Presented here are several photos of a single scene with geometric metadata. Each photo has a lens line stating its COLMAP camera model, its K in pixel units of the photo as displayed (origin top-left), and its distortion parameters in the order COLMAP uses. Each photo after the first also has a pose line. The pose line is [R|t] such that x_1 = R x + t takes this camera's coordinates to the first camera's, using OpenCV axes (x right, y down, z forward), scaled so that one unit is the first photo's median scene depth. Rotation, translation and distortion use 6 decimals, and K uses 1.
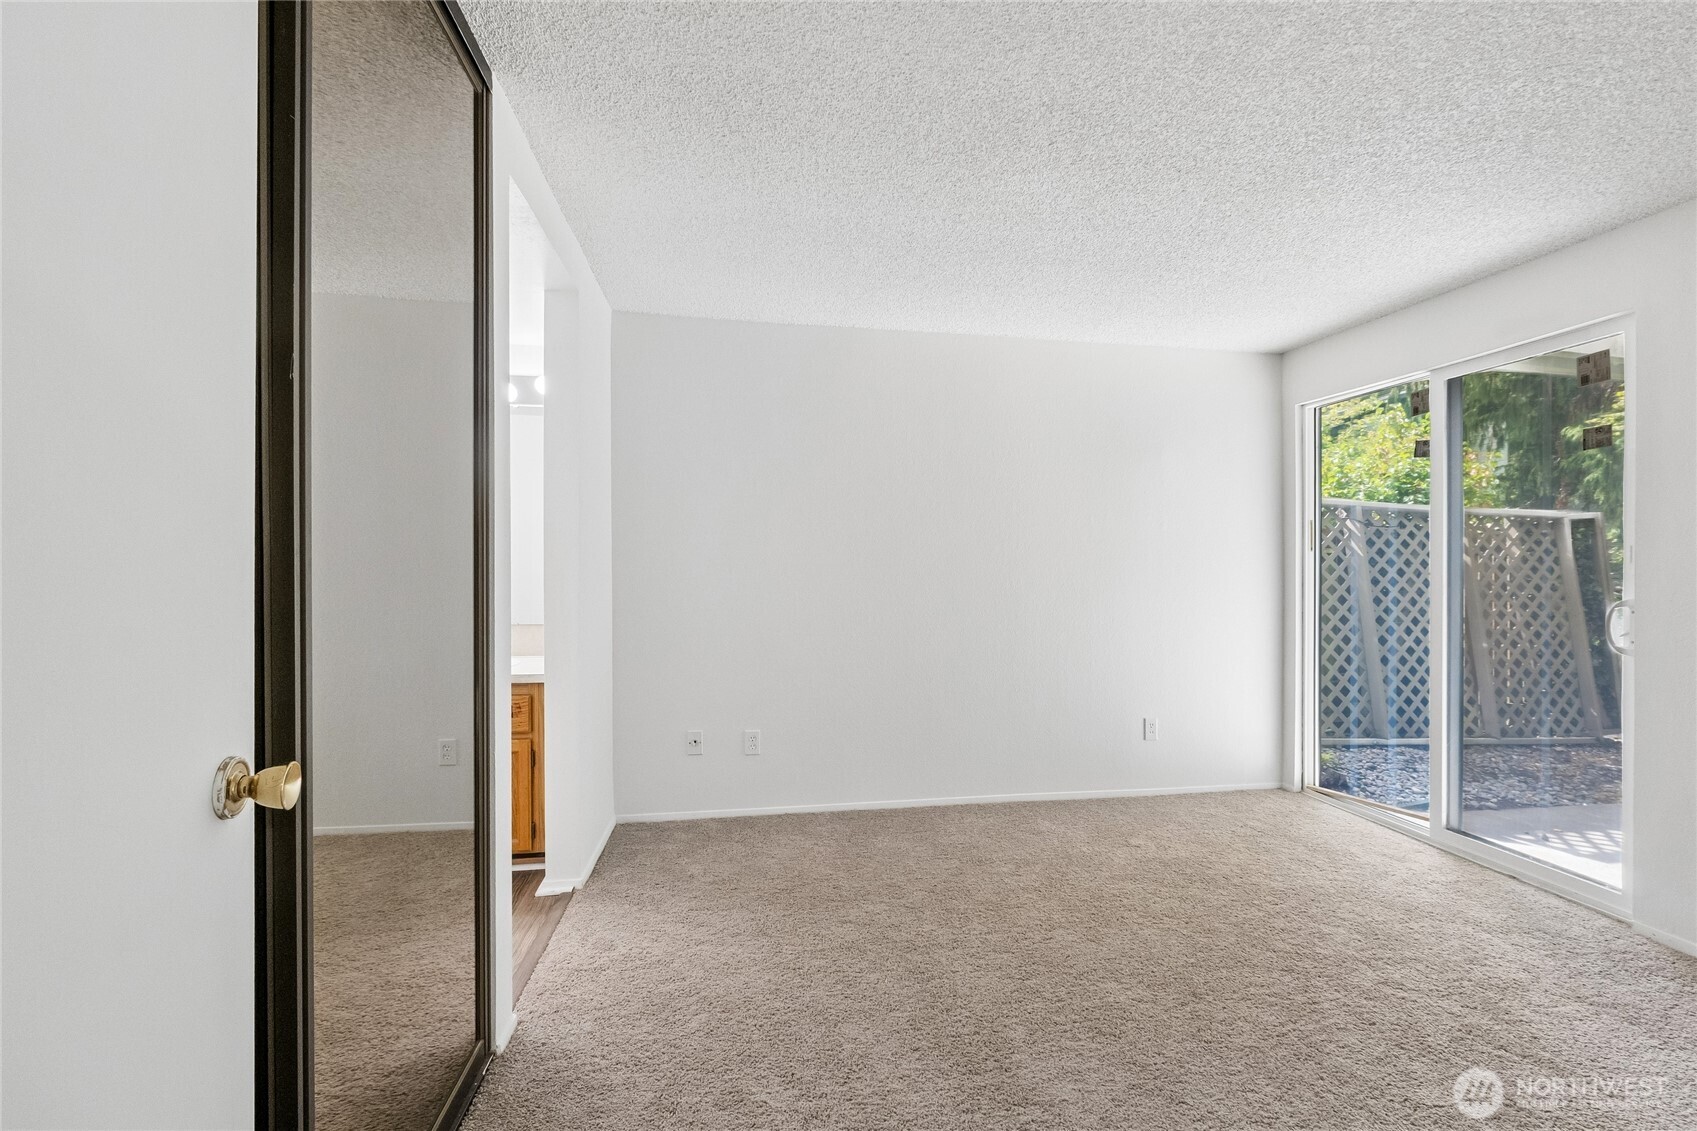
lens RADIAL K [[718.7, 0, 849.1], [0, 718.7, 569.8], [0, 0, 1]] dist [-0.004348, 0.000553]
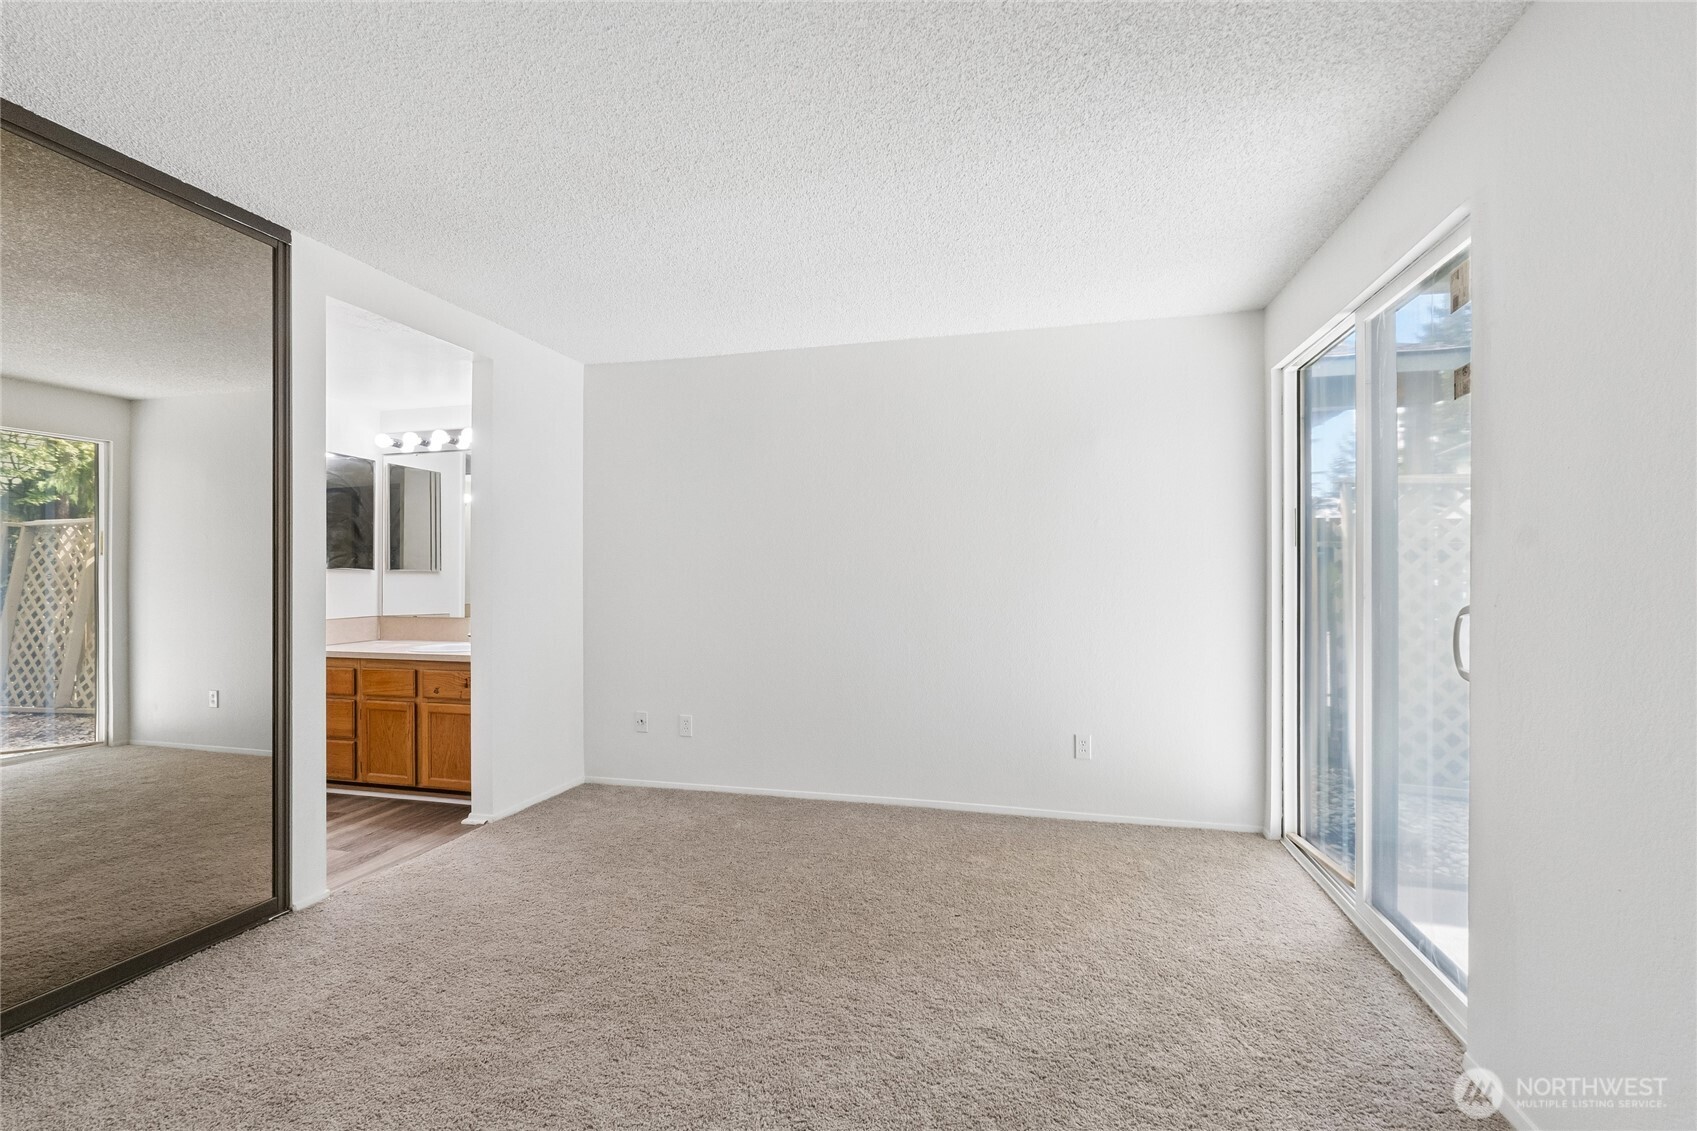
lens RADIAL K [[718.7, 0, 854.3], [0, 718.7, 574.7], [0, 0, 1]] dist [-0.004348, 0.000553]
pose [[0.918061, -0.004962, -0.396407, 0.587102], [0.007791, 0.999954, 0.005526, -0.003800], [0.396362, -0.008161, 0.918058, 0.062433]]
